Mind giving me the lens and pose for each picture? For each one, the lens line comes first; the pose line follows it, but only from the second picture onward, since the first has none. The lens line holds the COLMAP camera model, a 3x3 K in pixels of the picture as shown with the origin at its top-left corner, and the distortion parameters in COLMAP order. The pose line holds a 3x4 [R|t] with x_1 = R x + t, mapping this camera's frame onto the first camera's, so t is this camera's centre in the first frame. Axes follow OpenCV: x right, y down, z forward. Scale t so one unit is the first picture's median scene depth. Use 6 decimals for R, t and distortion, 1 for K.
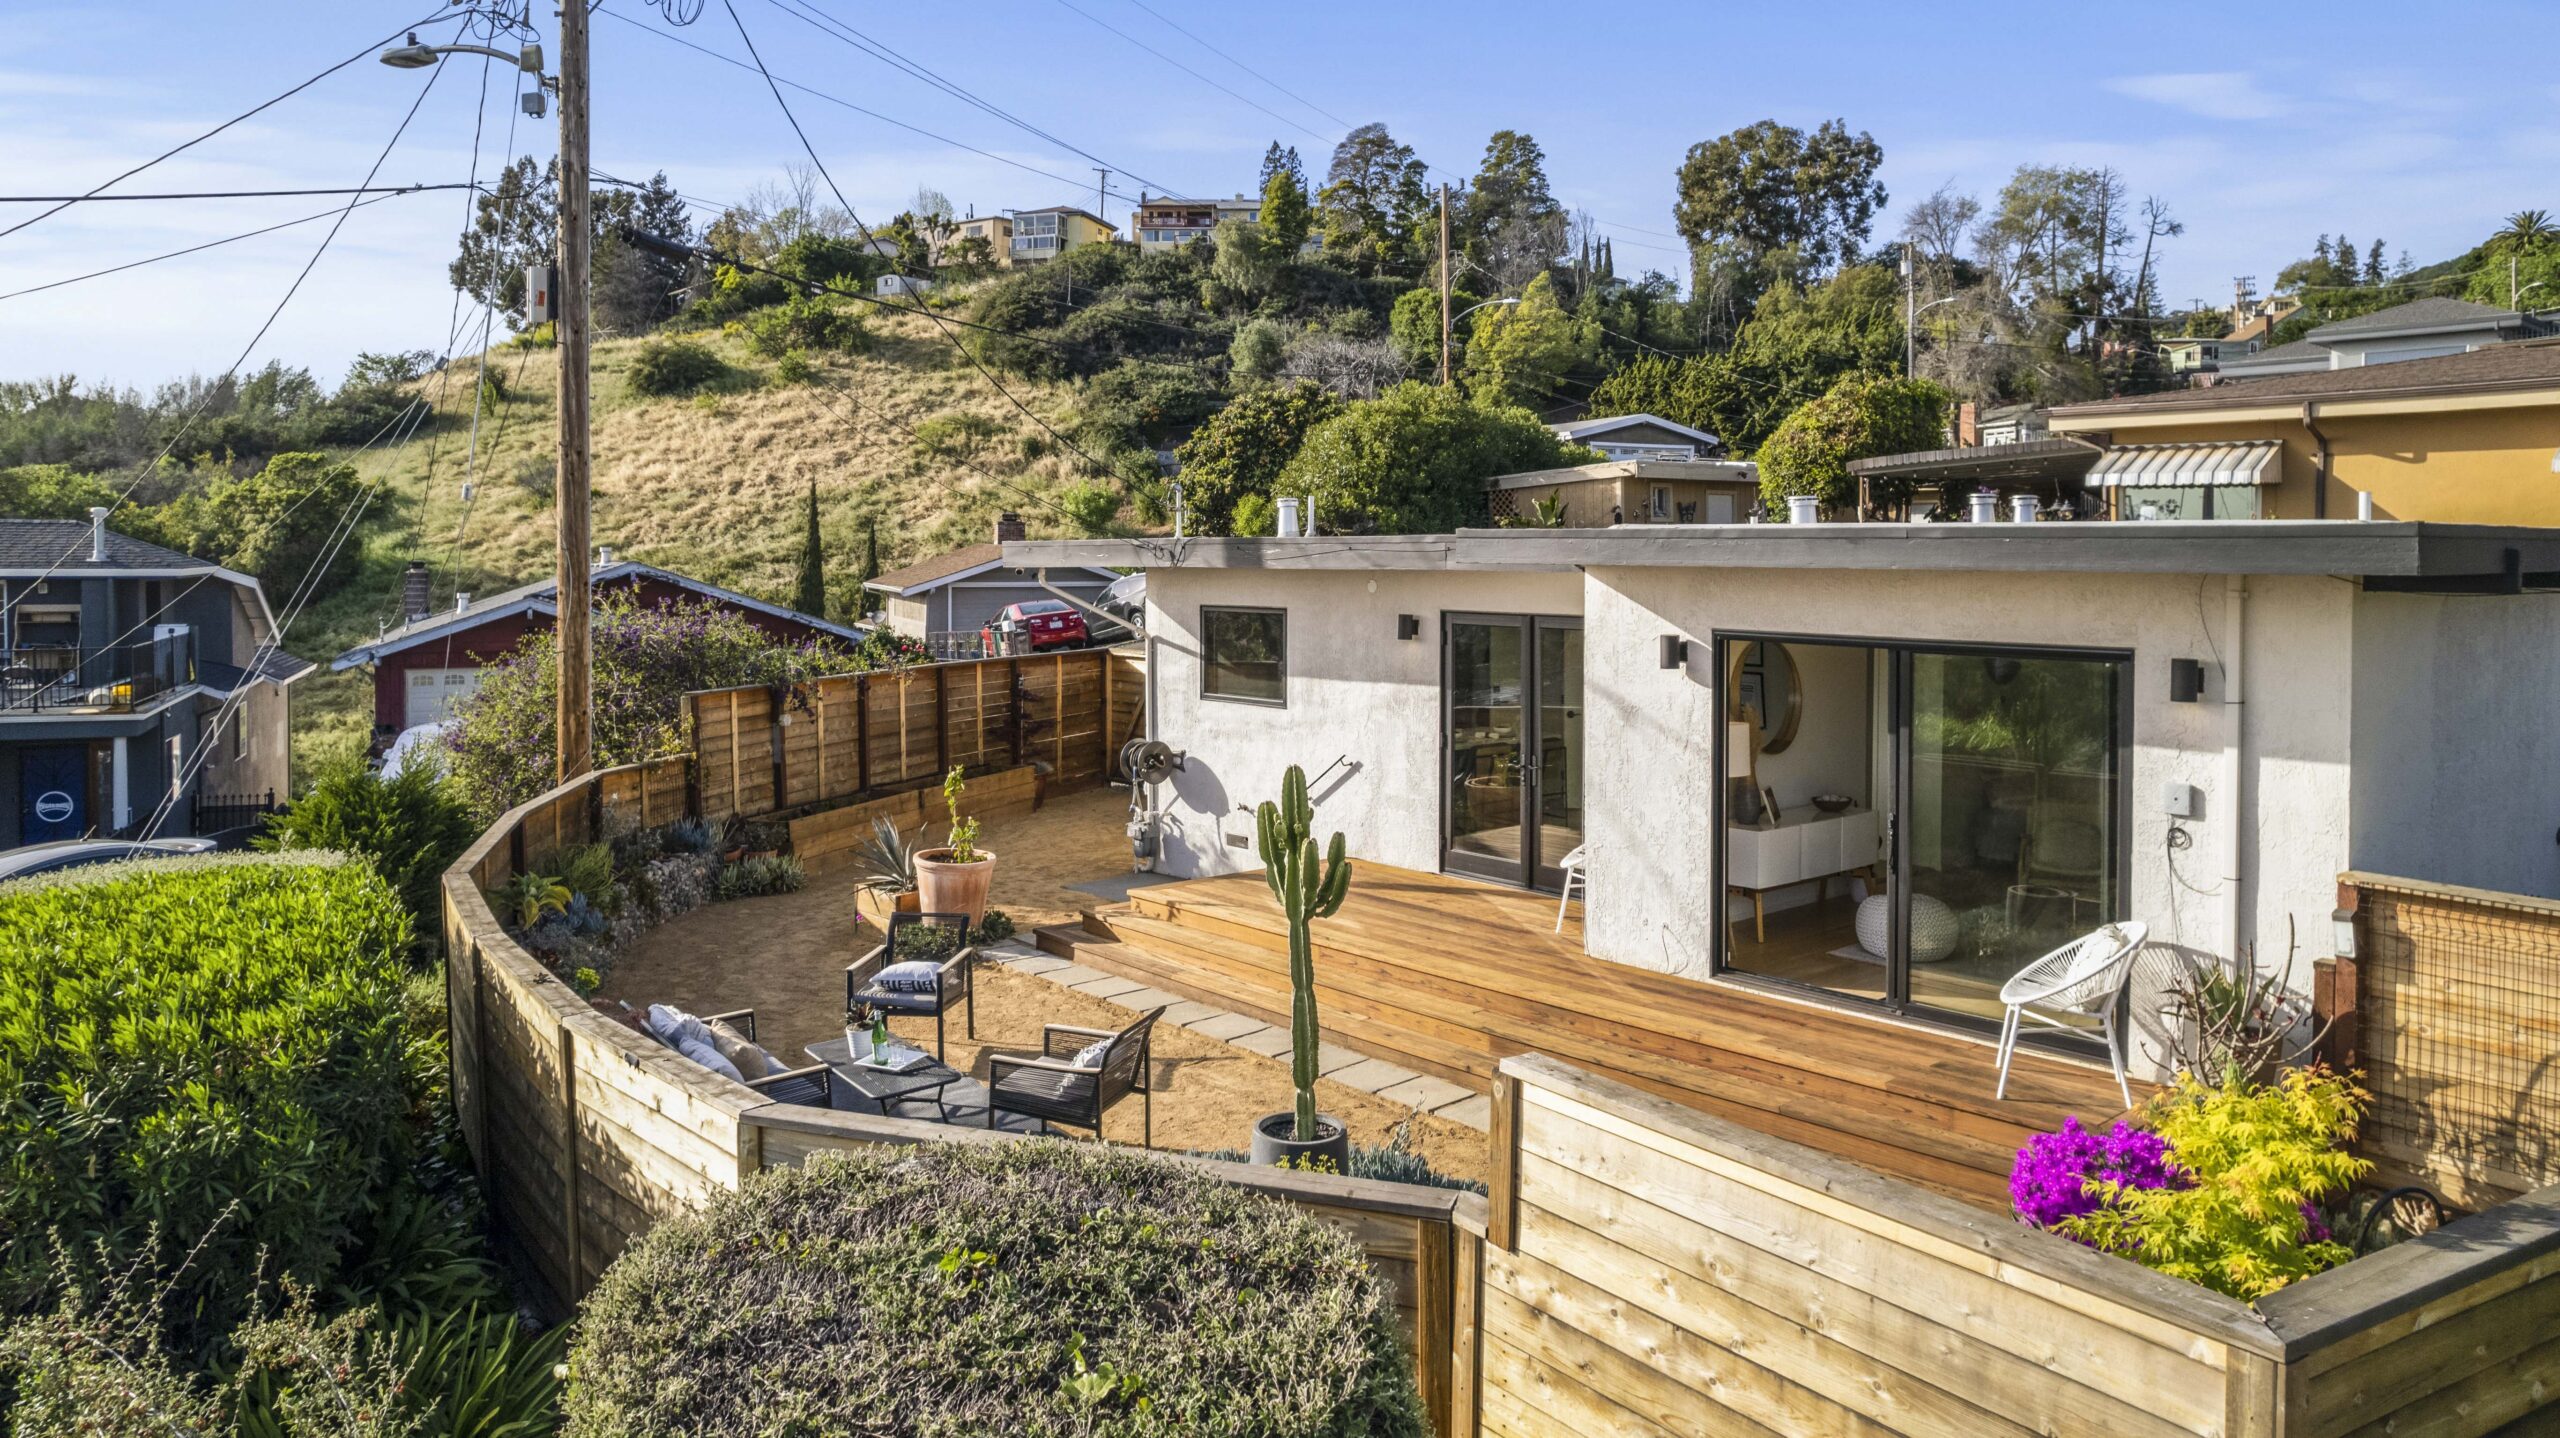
lens RADIAL K [[1668.4, 0, 1277.7], [0, 1668.4, 543.4], [0, 0, 1]] dist [-0.046303, 0.047339]
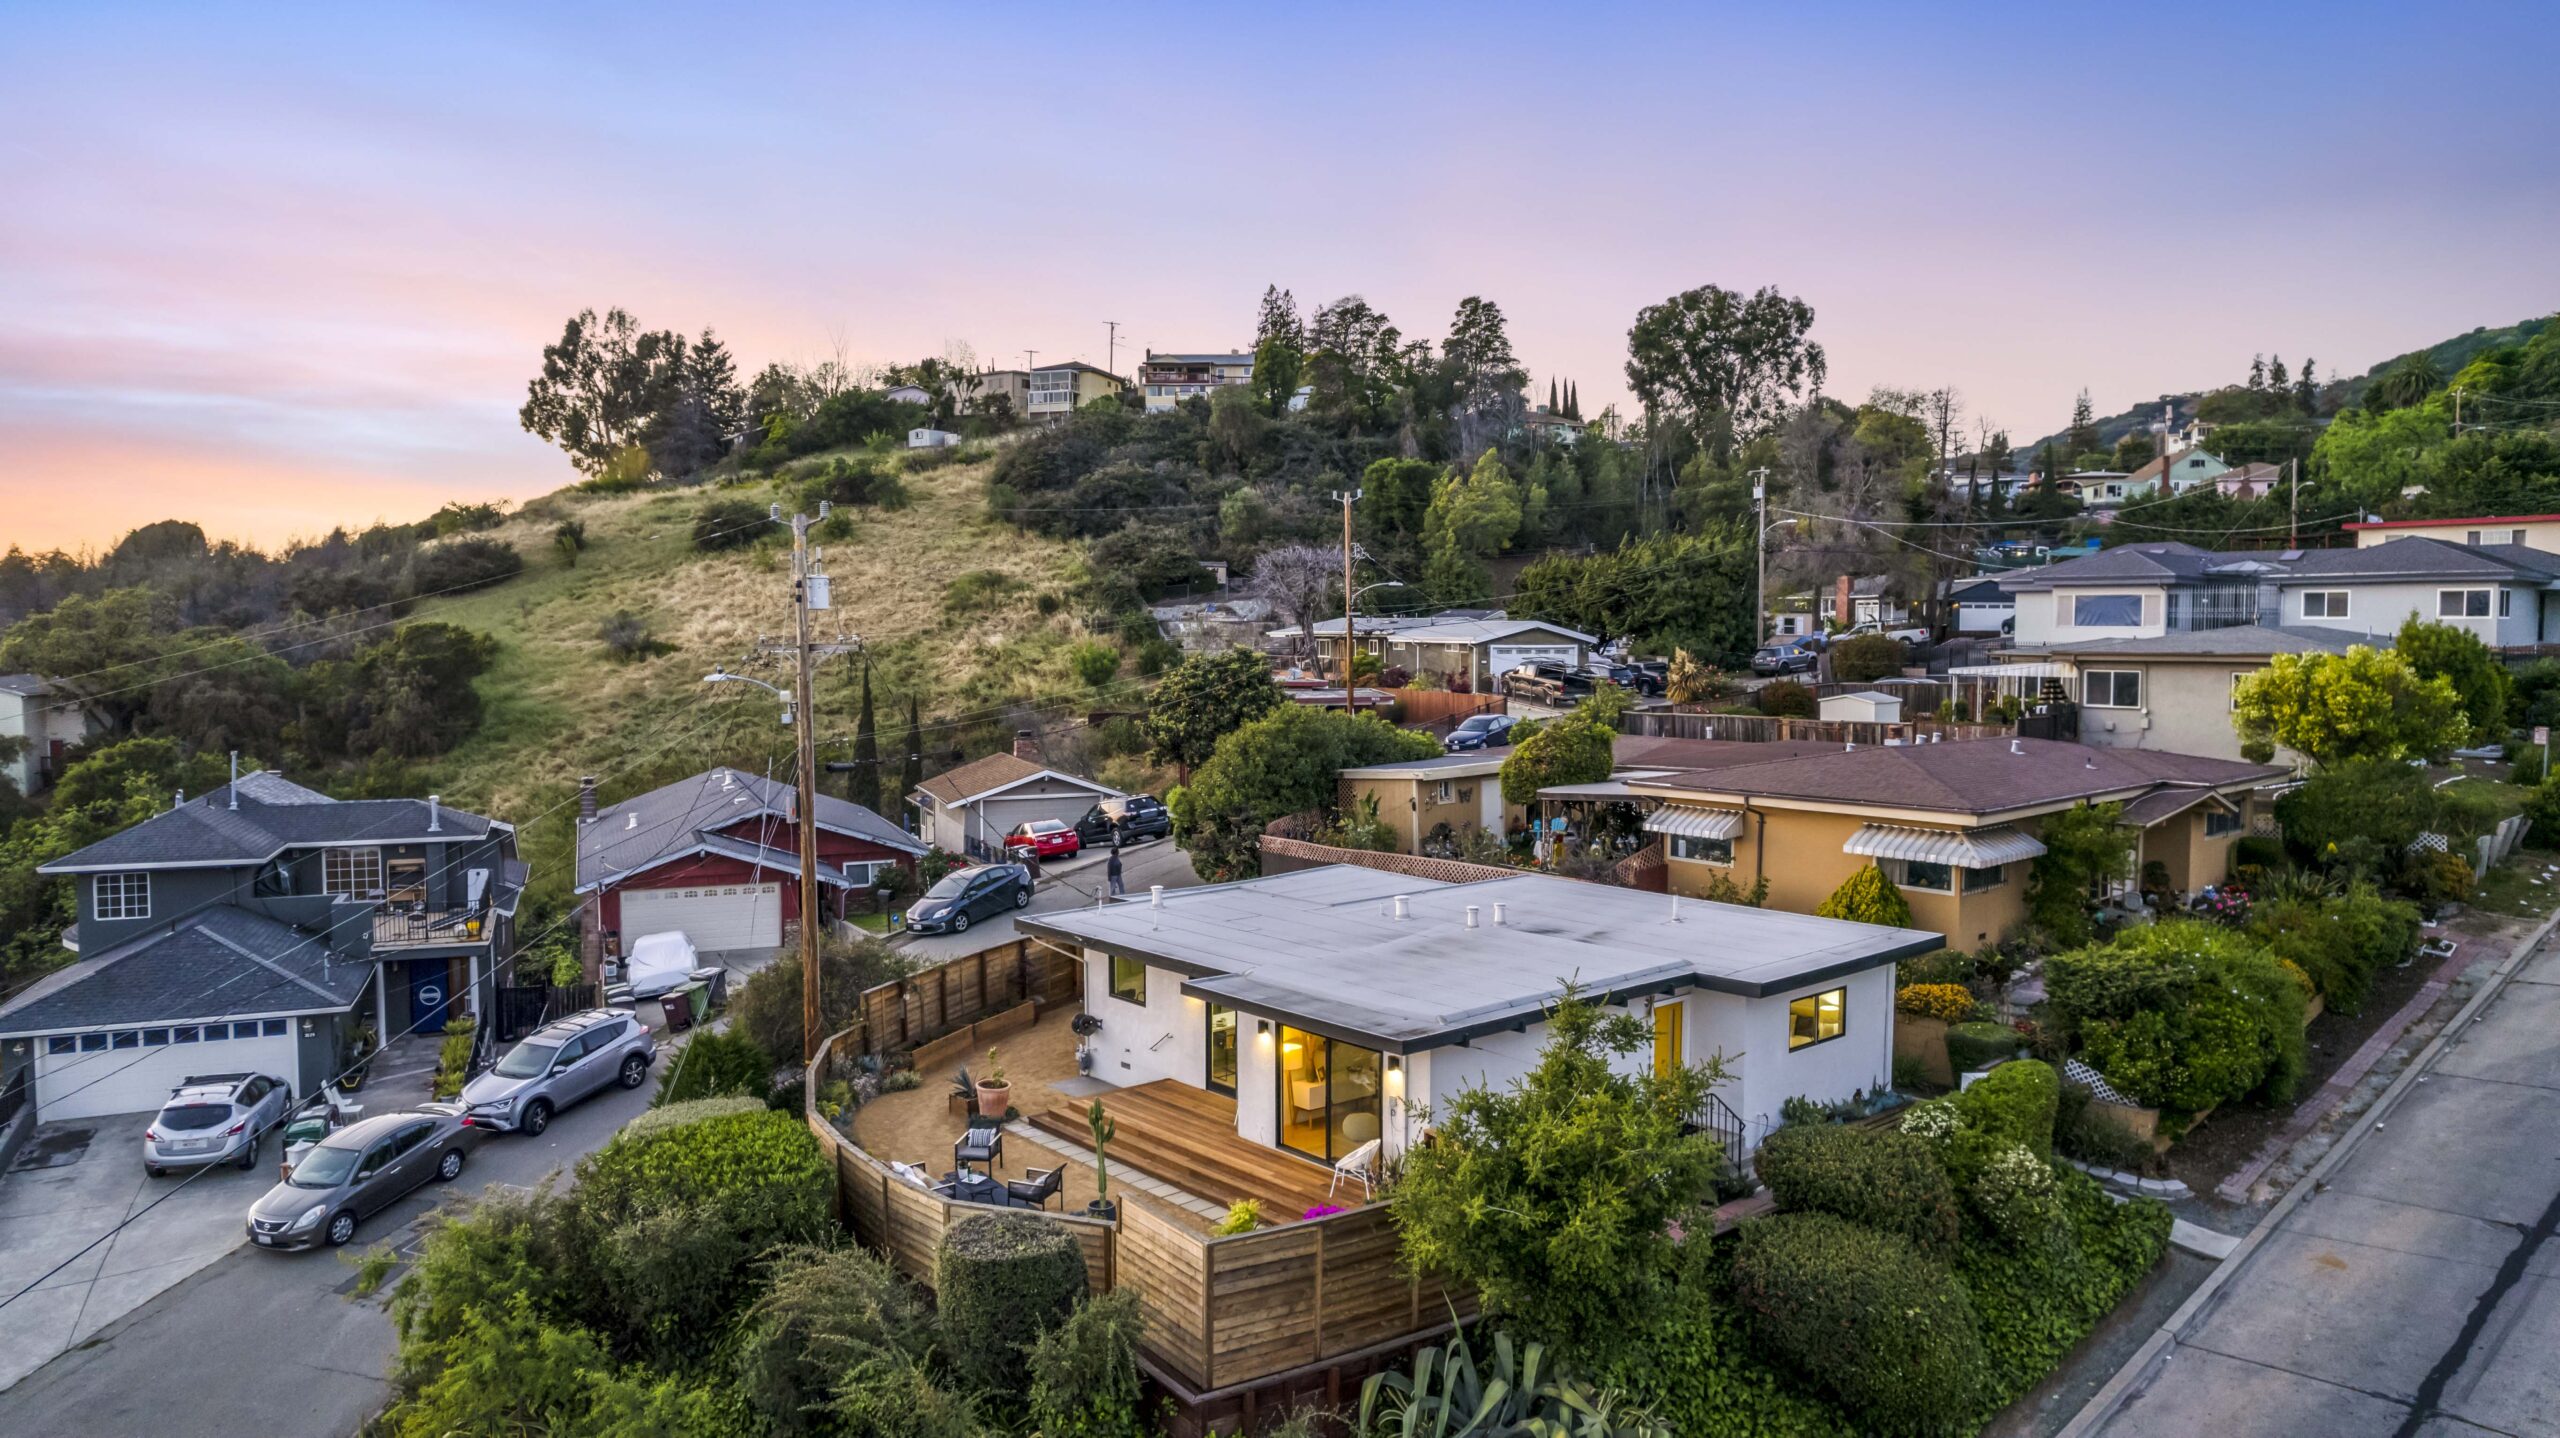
lens RADIAL K [[1683.4, 0, 1284.8], [0, 1683.4, 661.0], [0, 0, 1]] dist [-0.051678, 0.036560]
pose [[0.999922, -0.004615, -0.011589, 0.025695], [0.005044, 0.999292, 0.037293, -0.051691], [0.011408, -0.037348, 0.999237, -0.138571]]
